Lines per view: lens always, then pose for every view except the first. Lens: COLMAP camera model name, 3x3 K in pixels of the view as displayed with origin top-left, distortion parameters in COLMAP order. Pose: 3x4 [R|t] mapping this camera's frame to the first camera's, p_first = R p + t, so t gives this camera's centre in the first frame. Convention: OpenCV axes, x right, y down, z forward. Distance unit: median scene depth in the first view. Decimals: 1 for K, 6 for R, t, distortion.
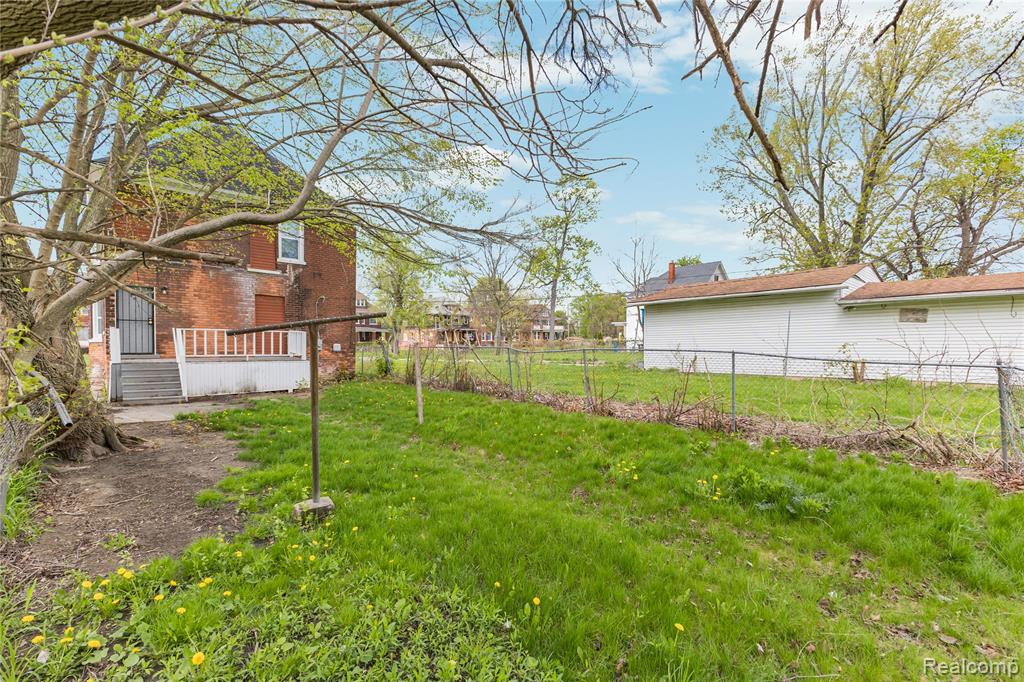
lens RADIAL K [[449.0, 0, 501.8], [0, 449.0, 355.3], [0, 0, 1]] dist [0.015688, -0.002619]
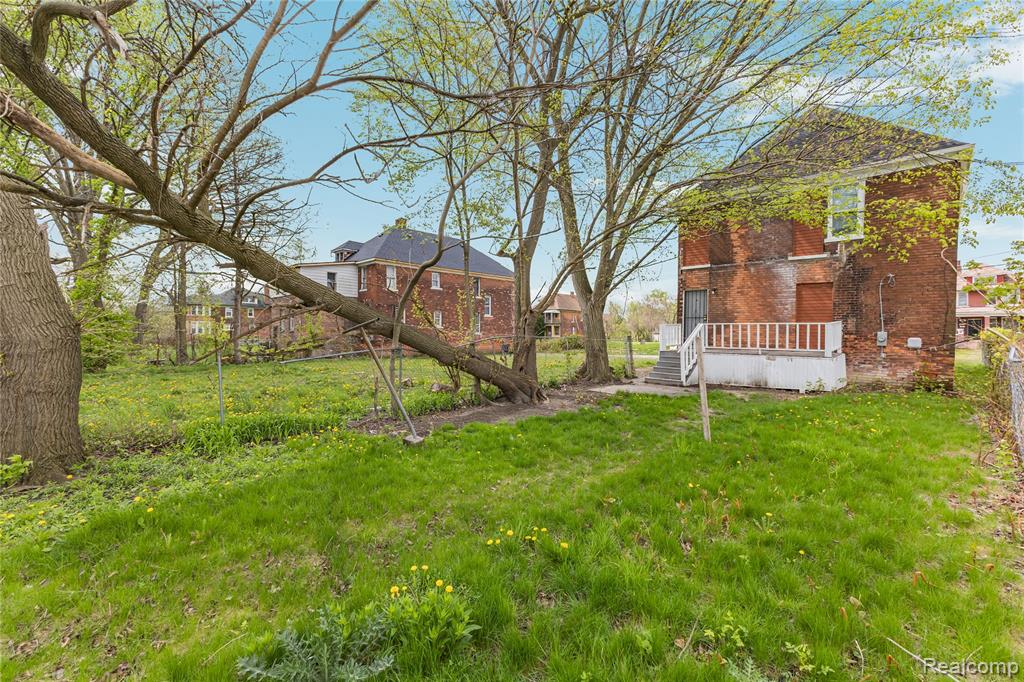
lens RADIAL K [[449.0, 0, 505.5], [0, 449.0, 335.8], [0, 0, 1]] dist [0.015688, -0.002619]
pose [[0.101231, 0.000913, -0.994863, 0.313944], [-0.029964, 0.999549, -0.002131, -0.008475], [0.994412, 0.030026, 0.101213, 0.311188]]
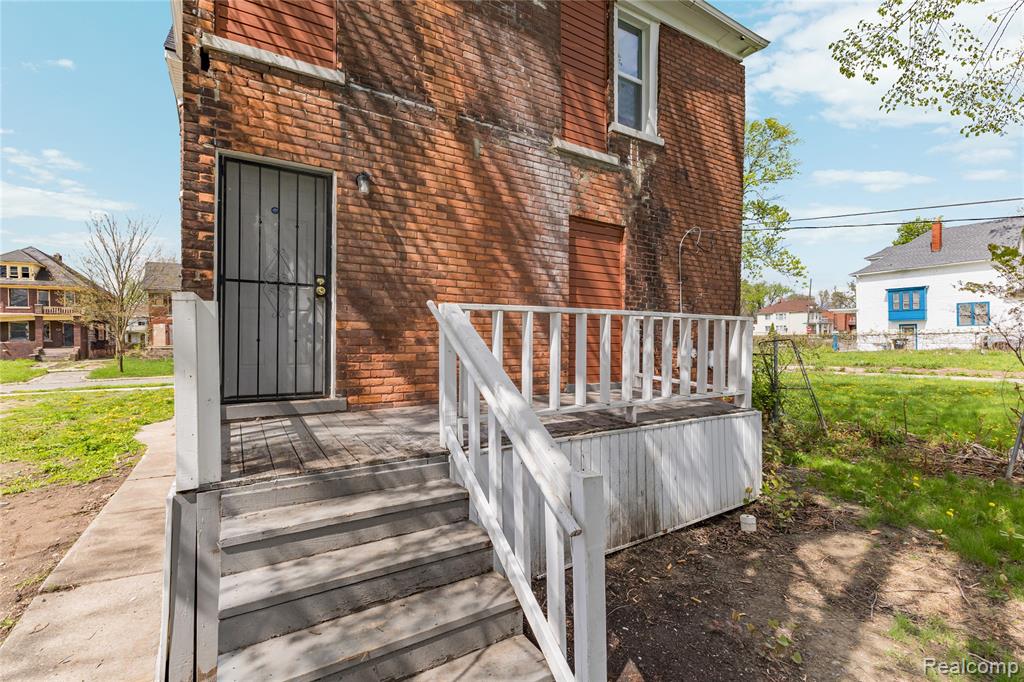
lens RADIAL K [[449.0, 0, 503.9], [0, 449.0, 337.5], [0, 0, 1]] dist [0.015688, -0.002619]
pose [[0.987404, -0.006021, -0.158105, -0.537494], [0.001581, 0.999601, -0.028196, -0.029604], [0.158212, 0.027591, 0.987020, 0.641307]]
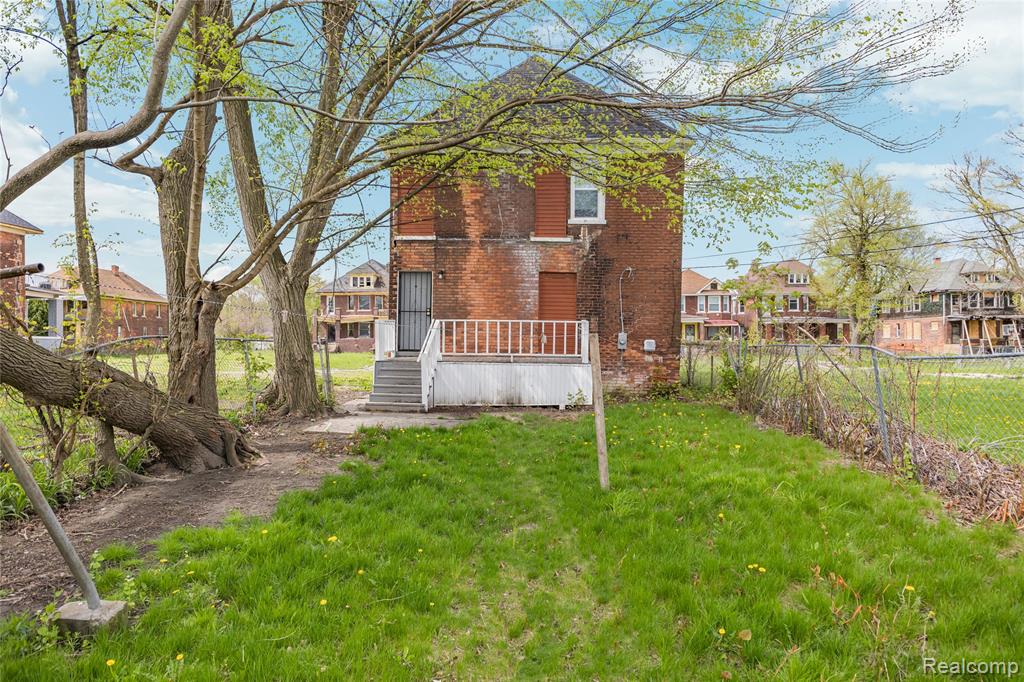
lens RADIAL K [[647.8, 0, 516.5], [0, 647.8, 348.1], [0, 0, 1]] dist [0.020996, 0.000823]
pose [[0.731754, 0.009456, -0.681503, 0.144128], [-0.021444, 0.999728, -0.009154, -0.000897], [0.681232, 0.021312, 0.731758, 0.204383]]
